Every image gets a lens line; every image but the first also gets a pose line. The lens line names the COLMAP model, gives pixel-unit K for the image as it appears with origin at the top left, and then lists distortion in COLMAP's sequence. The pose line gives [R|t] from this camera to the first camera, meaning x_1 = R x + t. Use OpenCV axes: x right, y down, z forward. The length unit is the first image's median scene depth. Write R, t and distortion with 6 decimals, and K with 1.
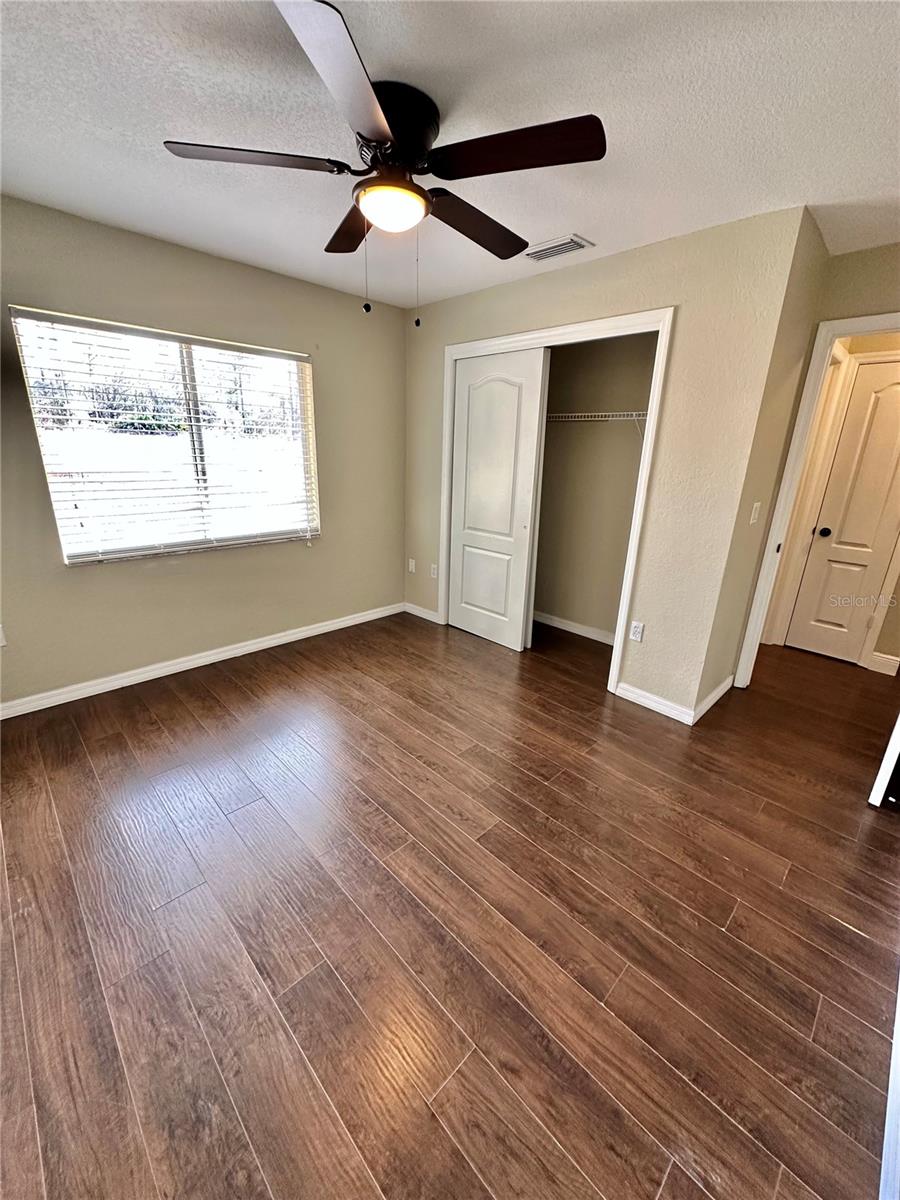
lens RADIAL K [[477.2, 0, 450.0], [0, 477.2, 600.0], [0, 0, 1]] dist [0.000606, 0.000299]
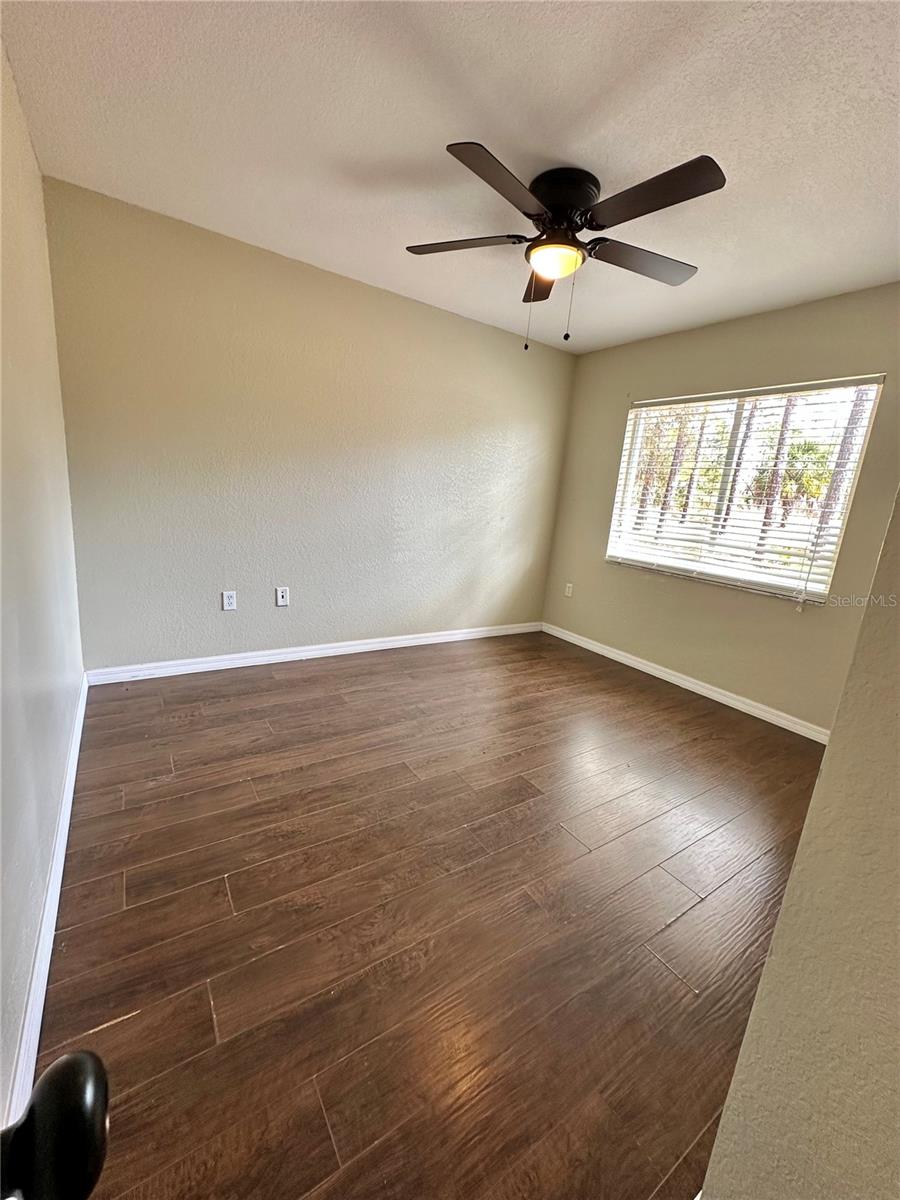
lens RADIAL K [[477.6, 0, 455.9], [0, 477.6, 600.0], [0, 0, 1]] dist [0.000238, 0.000129]
pose [[-0.181895, 0.167426, -0.968960, 1.214727], [-0.387613, 0.893402, 0.227134, -0.188112], [0.903698, 0.416896, -0.097609, 1.170917]]
